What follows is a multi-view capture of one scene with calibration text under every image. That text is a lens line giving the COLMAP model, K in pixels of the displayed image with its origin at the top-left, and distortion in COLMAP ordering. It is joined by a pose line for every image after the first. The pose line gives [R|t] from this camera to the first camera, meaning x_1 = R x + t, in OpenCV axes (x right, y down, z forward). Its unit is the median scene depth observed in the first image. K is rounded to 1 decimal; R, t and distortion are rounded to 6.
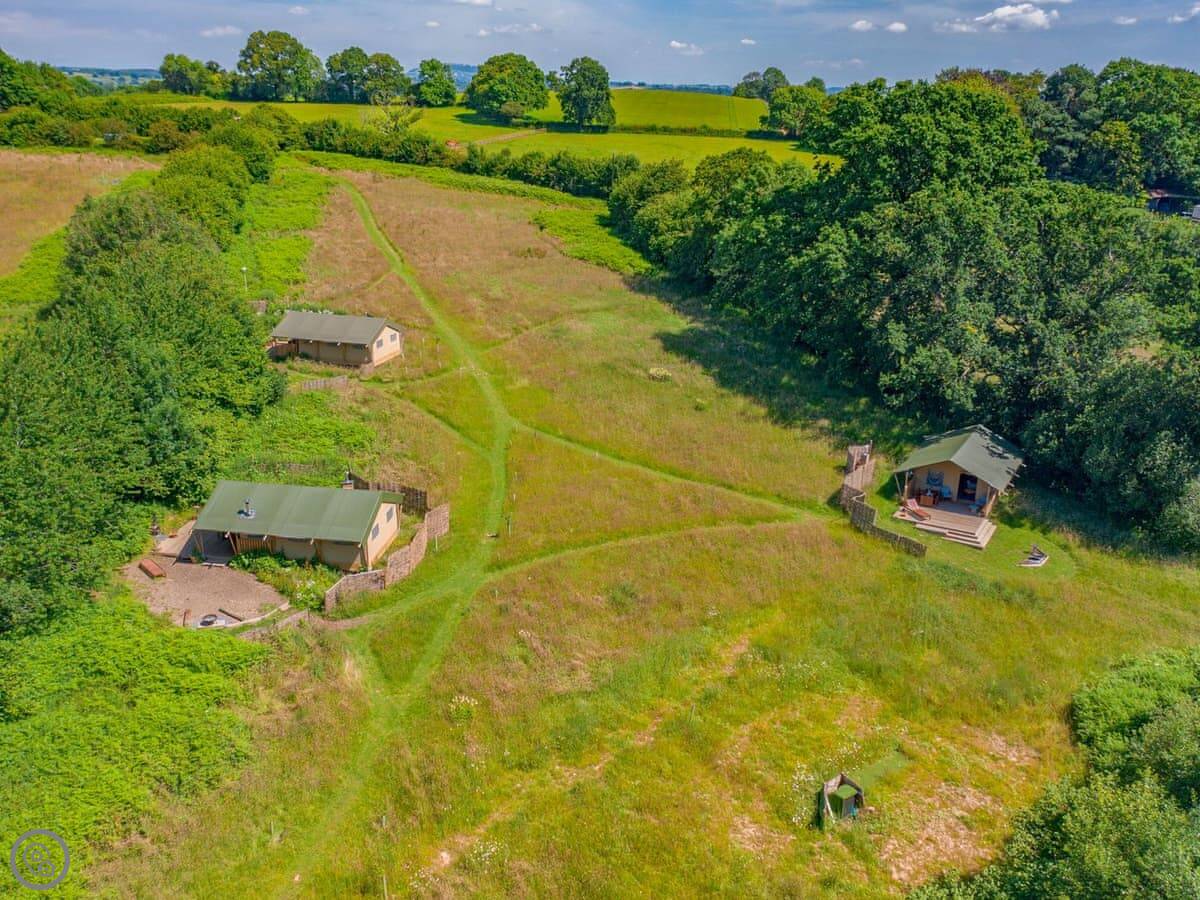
lens RADIAL K [[995.1, 0, 600.0], [0, 995.1, 450.0], [0, 0, 1]] dist [-0.011273, 0.004080]
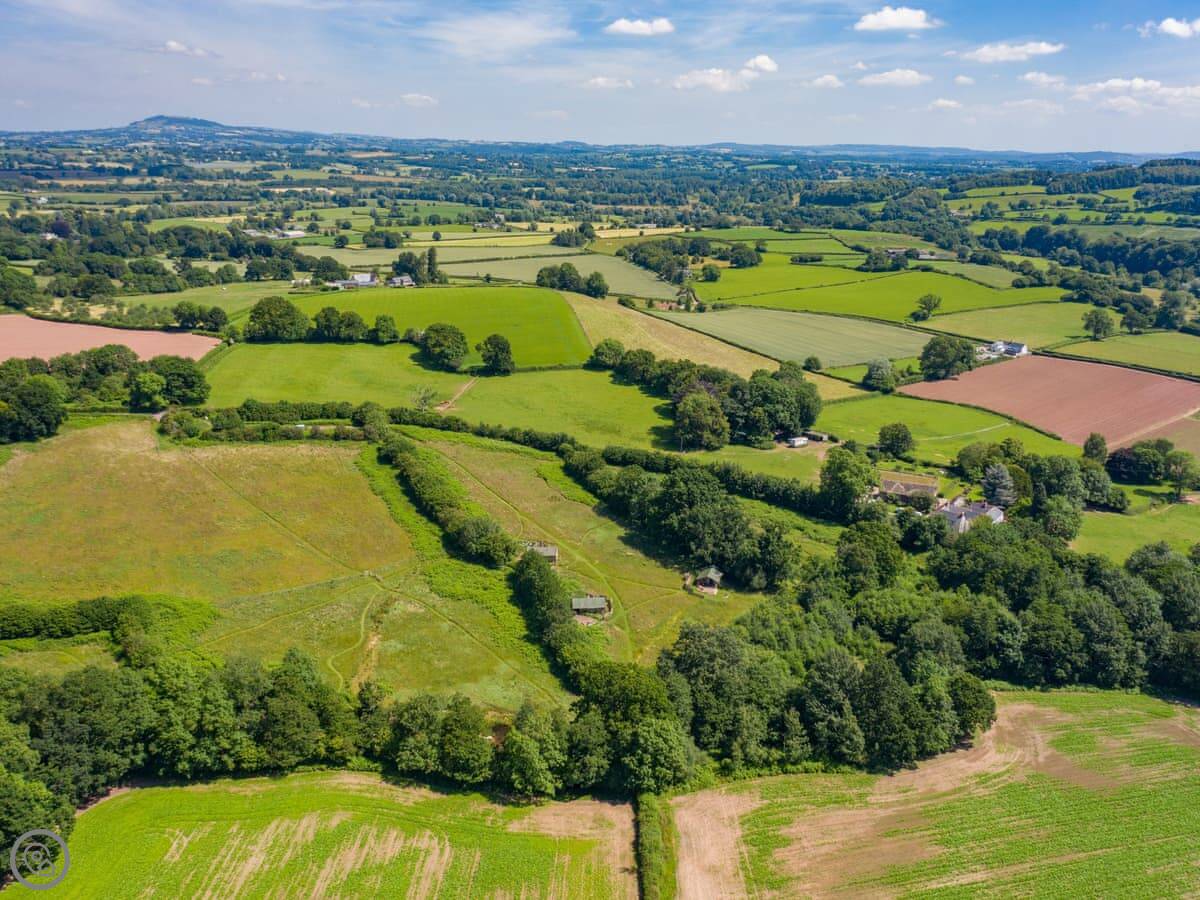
lens RADIAL K [[995.1, 0, 600.0], [0, 995.1, 450.0], [0, 0, 1]] dist [-0.011273, 0.004080]
pose [[0.968910, -0.072749, 0.236476, -0.629482], [0.083324, 0.995907, -0.035022, -0.242314], [-0.232960, 0.053637, 0.971006, -1.814645]]
